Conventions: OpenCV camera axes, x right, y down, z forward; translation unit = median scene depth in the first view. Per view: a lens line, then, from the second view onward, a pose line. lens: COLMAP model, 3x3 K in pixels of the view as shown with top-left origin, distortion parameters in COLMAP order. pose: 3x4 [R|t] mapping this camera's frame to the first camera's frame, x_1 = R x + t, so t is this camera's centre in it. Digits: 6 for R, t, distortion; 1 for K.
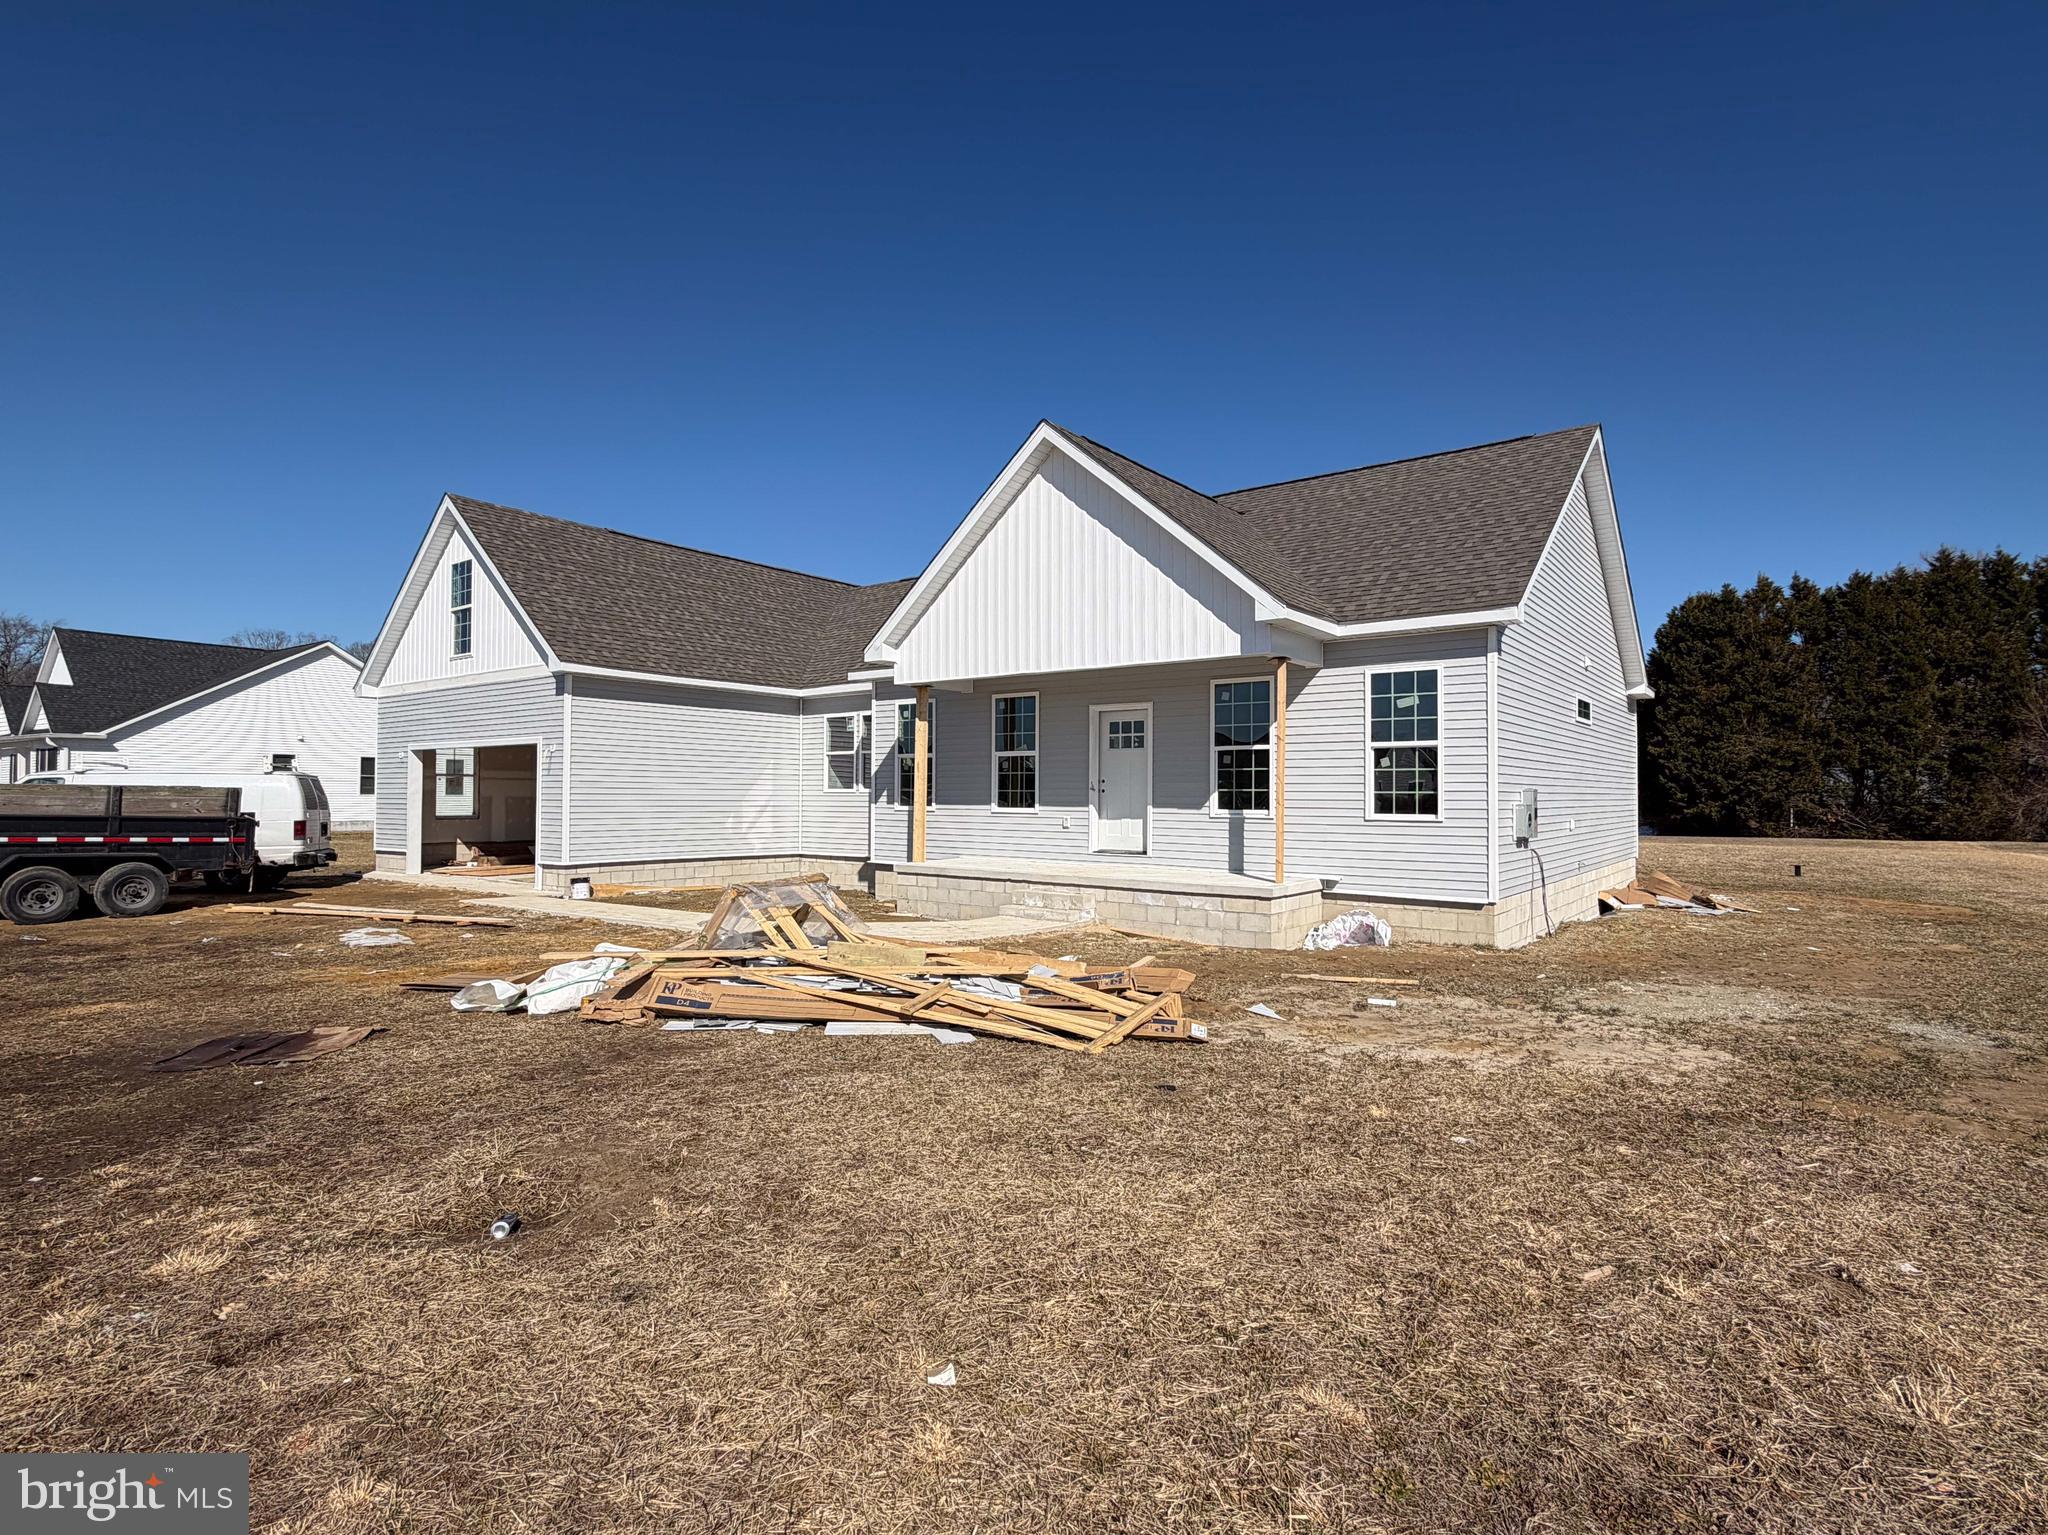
lens RADIAL K [[1047.0, 0, 1027.3], [0, 1047.0, 769.8], [0, 0, 1]] dist [-0.000016, 0.002520]
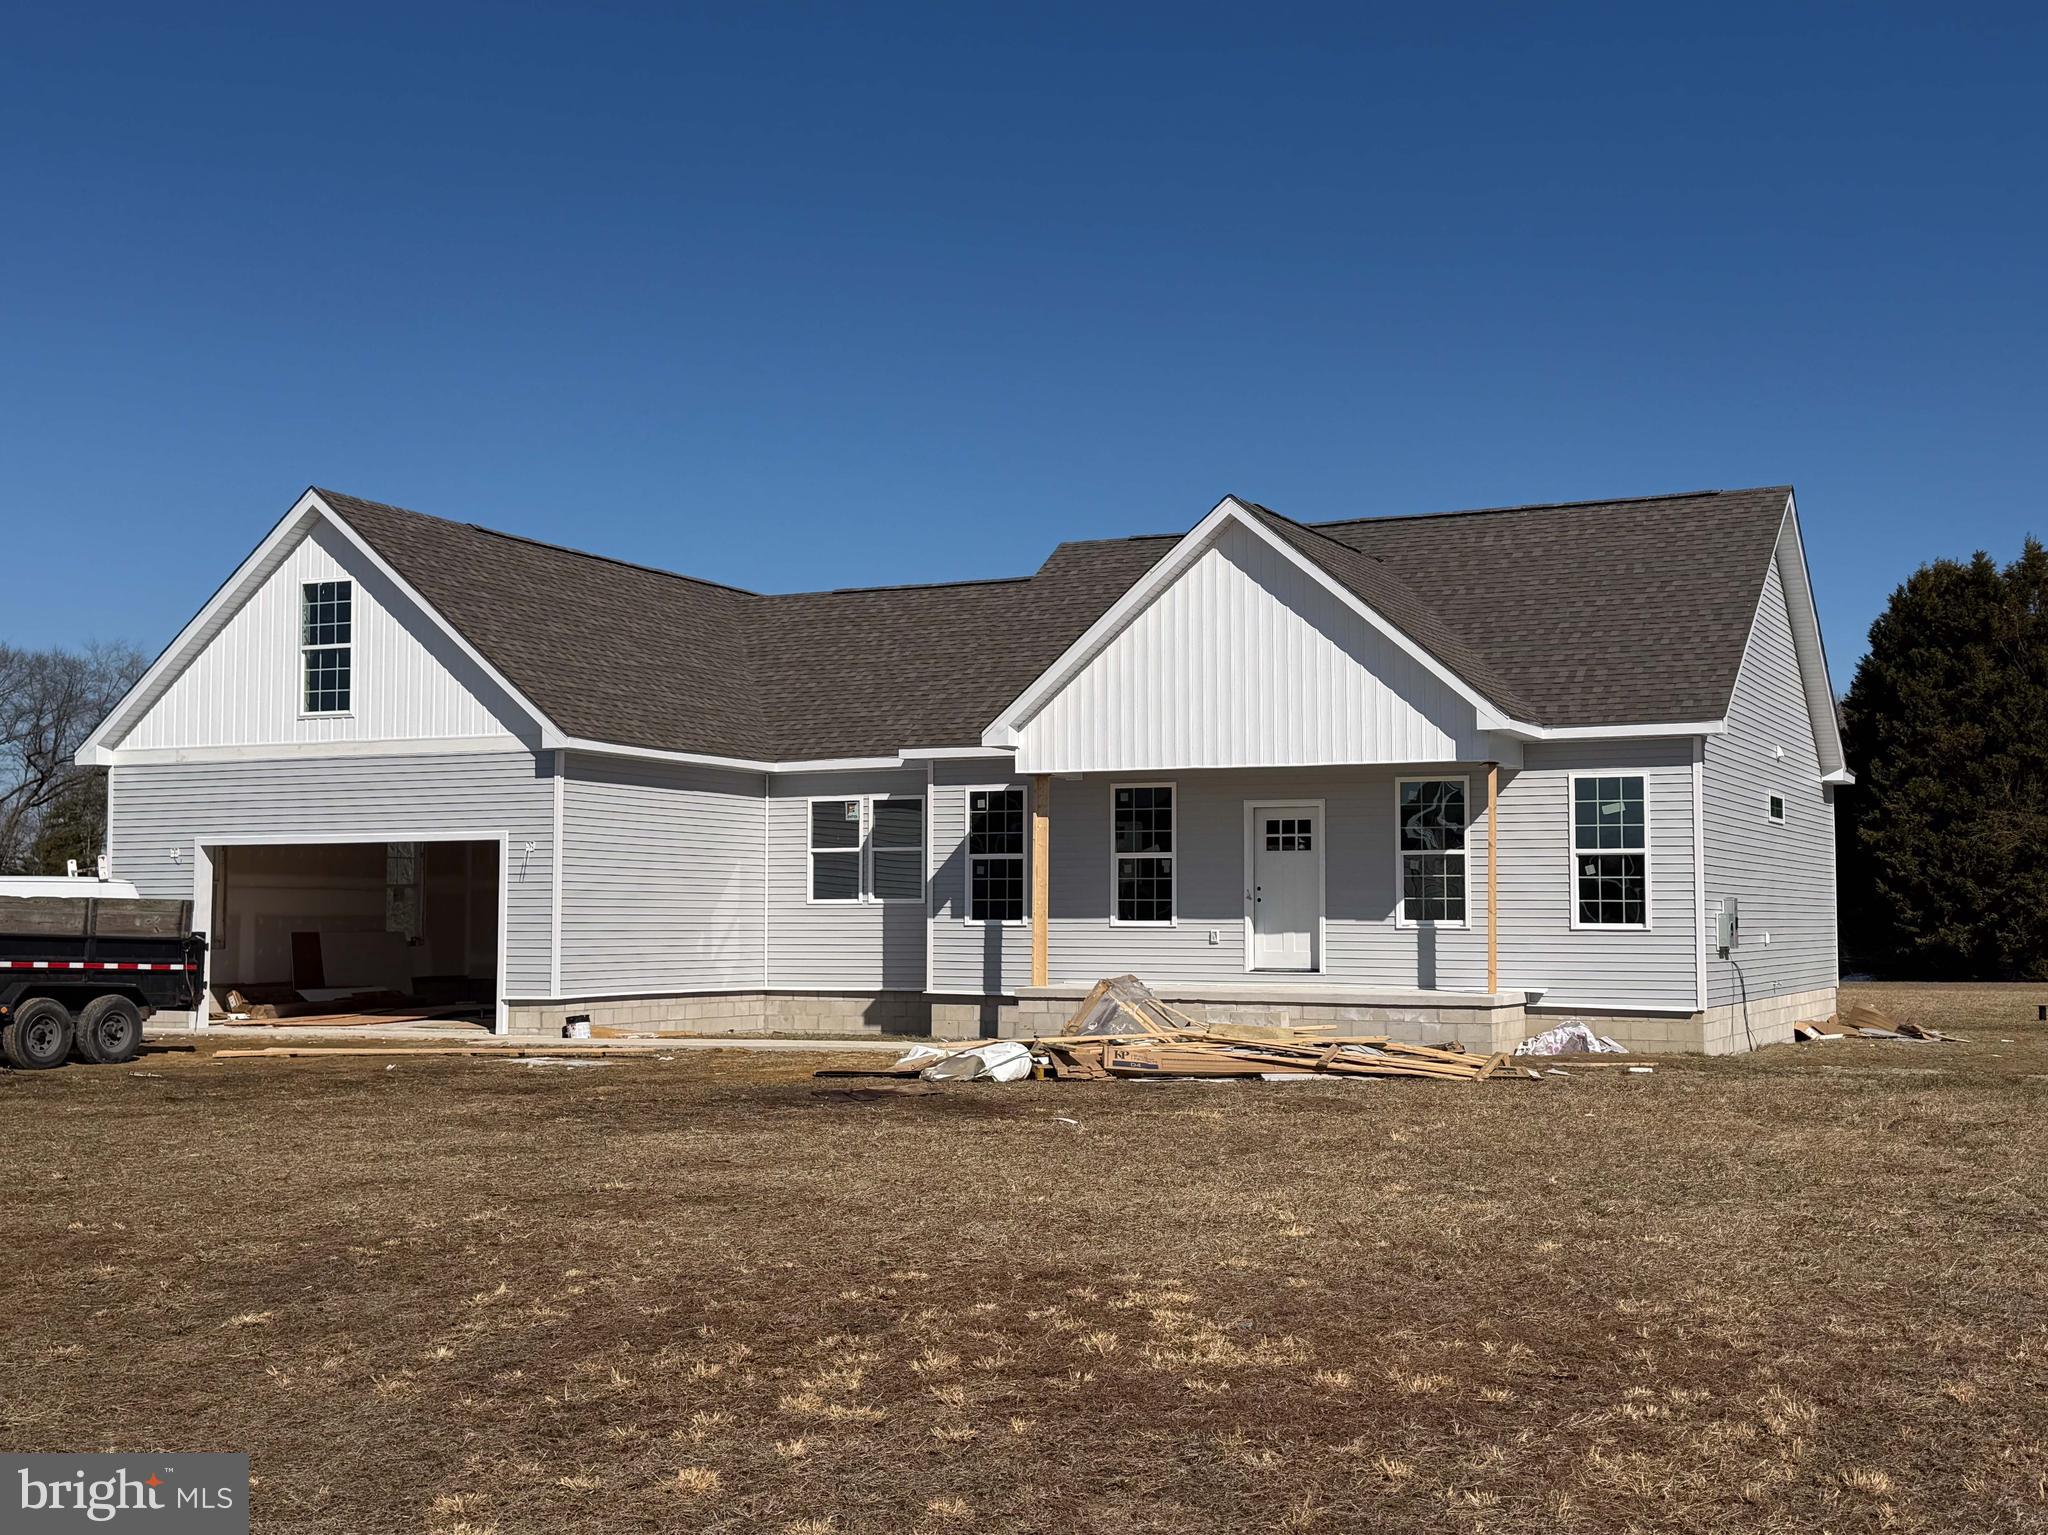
lens RADIAL K [[2442.3, 0, 1021.3], [0, 2442.3, 774.9], [0, 0, 1]] dist [0.144961, 0.000000]
pose [[0.978518, 0.008780, 0.205976, -0.535314], [-0.001615, 0.999389, -0.034928, -0.012307], [-0.206157, 0.033845, 0.977934, -0.934066]]
